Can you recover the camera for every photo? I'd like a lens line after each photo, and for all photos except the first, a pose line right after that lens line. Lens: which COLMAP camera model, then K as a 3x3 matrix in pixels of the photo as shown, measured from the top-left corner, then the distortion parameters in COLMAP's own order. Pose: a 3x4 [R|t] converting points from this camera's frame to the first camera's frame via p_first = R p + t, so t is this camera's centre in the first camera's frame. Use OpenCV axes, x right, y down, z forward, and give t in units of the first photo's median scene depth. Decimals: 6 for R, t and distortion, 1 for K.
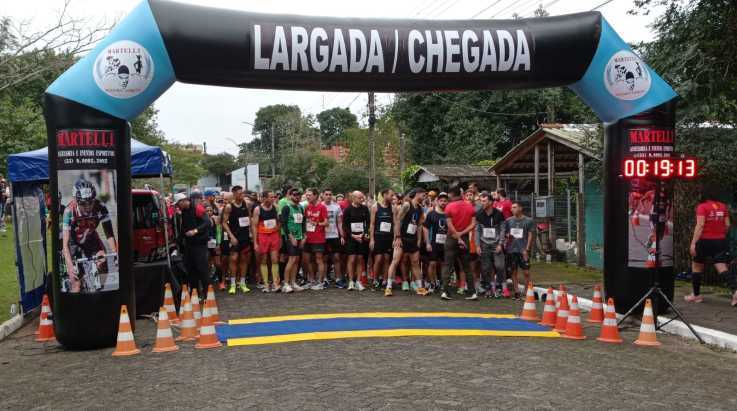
lens RADIAL K [[856.7, 0, 387.5], [0, 856.7, 194.7], [0, 0, 1]] dist [0.058842, -0.004125]
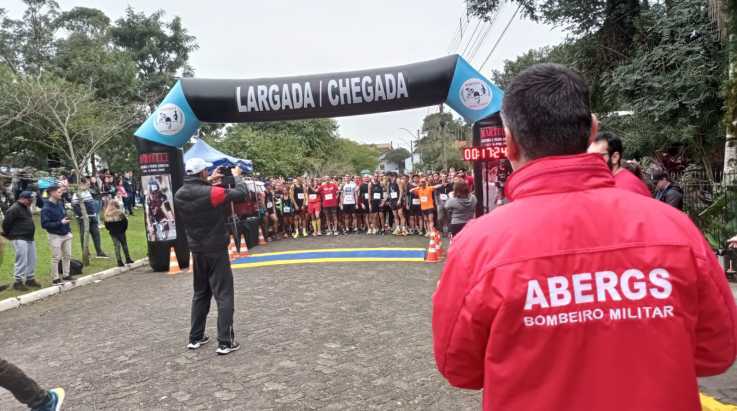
lens RADIAL K [[554.0, 0, 367.6], [0, 554.0, 194.9], [0, 0, 1]] dist [0.041903, -0.002215]
pose [[0.960456, -0.043761, -0.274972, 0.392082], [0.055435, 0.997855, 0.034823, -0.002494], [0.272858, -0.048689, 0.960821, -0.028250]]
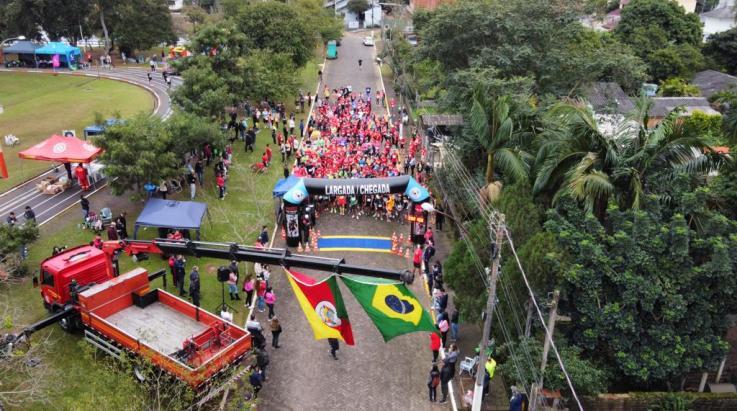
lens RADIAL K [[554.0, 0, 367.6], [0, 554.0, 194.9], [0, 0, 1]] dist [0.041903, -0.002215]
pose [[0.980784, 0.095404, -0.170179, 0.558867], [-0.027377, 0.930950, 0.364119, -1.203058], [0.193166, -0.352463, 0.915673, -1.644182]]
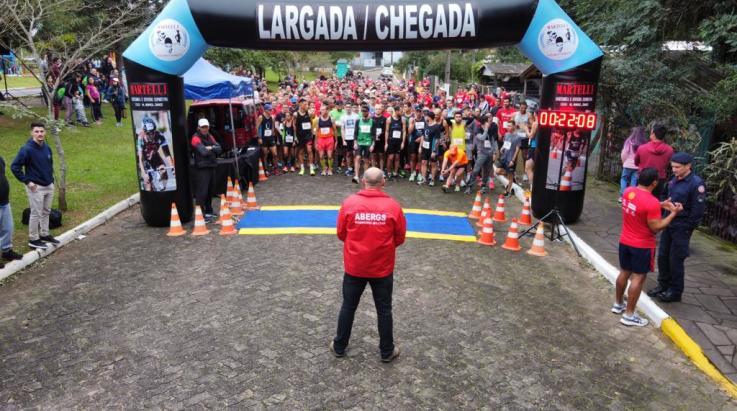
lens RADIAL K [[583.5, 0, 368.5], [0, 583.5, 205.5], [0, 0, 1]] dist [0.010328, 0.003338]
pose [[0.975295, 0.073809, -0.208211, 0.223459], [-0.021798, 0.970086, 0.241781, -0.113540], [0.219829, -0.231269, 0.947729, 0.085978]]
